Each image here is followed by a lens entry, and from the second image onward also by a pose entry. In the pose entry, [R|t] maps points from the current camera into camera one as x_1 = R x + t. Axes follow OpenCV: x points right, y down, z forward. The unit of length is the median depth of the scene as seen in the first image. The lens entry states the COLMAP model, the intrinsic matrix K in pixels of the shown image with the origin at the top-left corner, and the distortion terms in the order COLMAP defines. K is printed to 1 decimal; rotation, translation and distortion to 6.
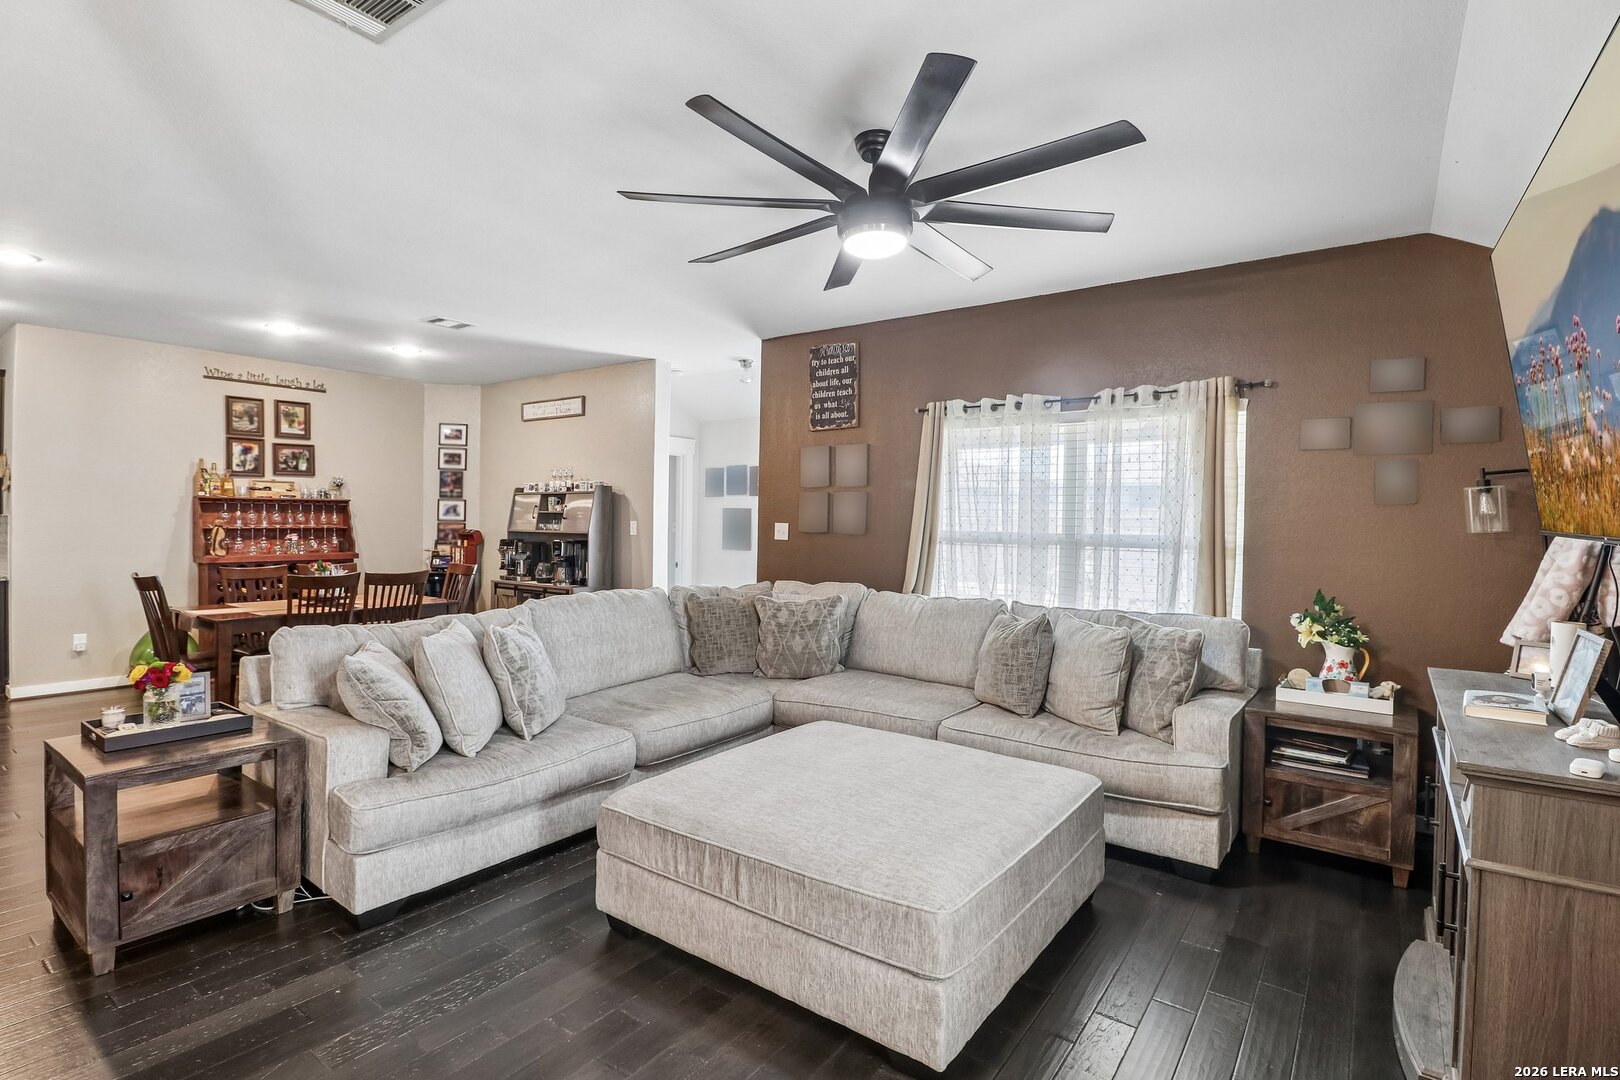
lens RADIAL K [[796.1, 0, 794.6], [0, 796.1, 518.3], [0, 0, 1]] dist [0.001398, -0.013765]
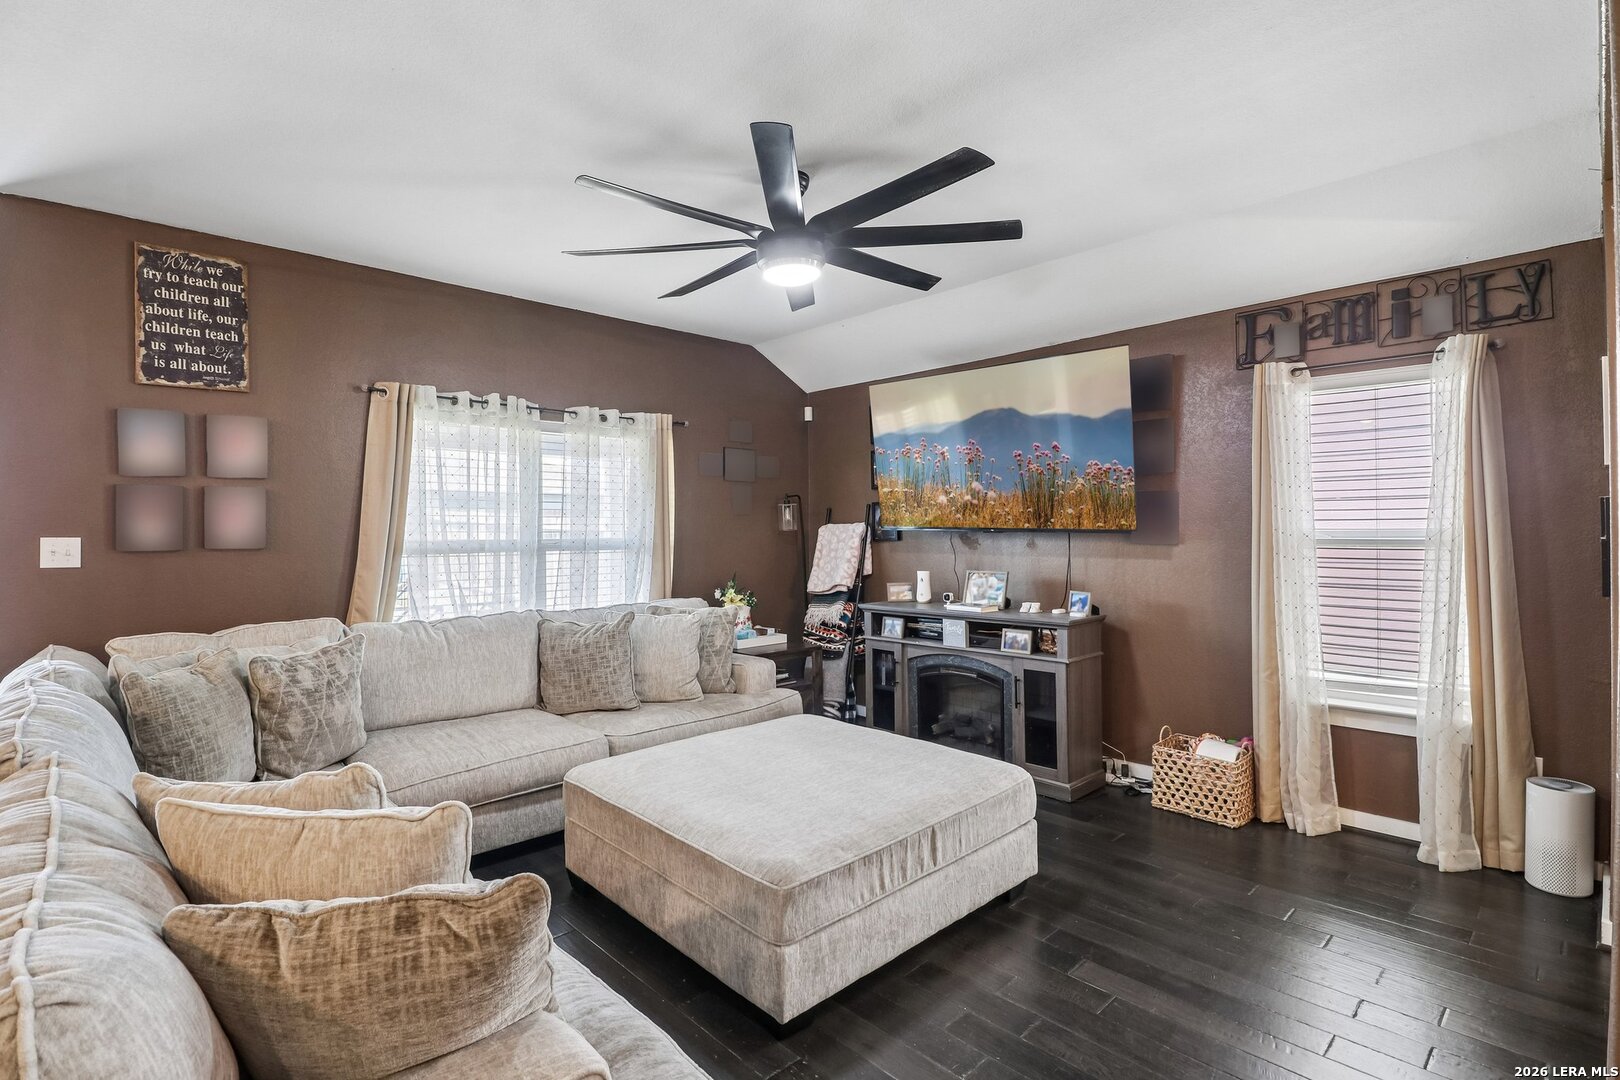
lens RADIAL K [[796.1, 0, 794.6], [0, 796.1, 518.3], [0, 0, 1]] dist [0.001398, -0.013765]
pose [[0.153479, -0.002439, 0.988149, -0.554738], [0.002650, 0.999994, 0.002057, -0.008034], [-0.988148, 0.002303, 0.153484, 0.466230]]
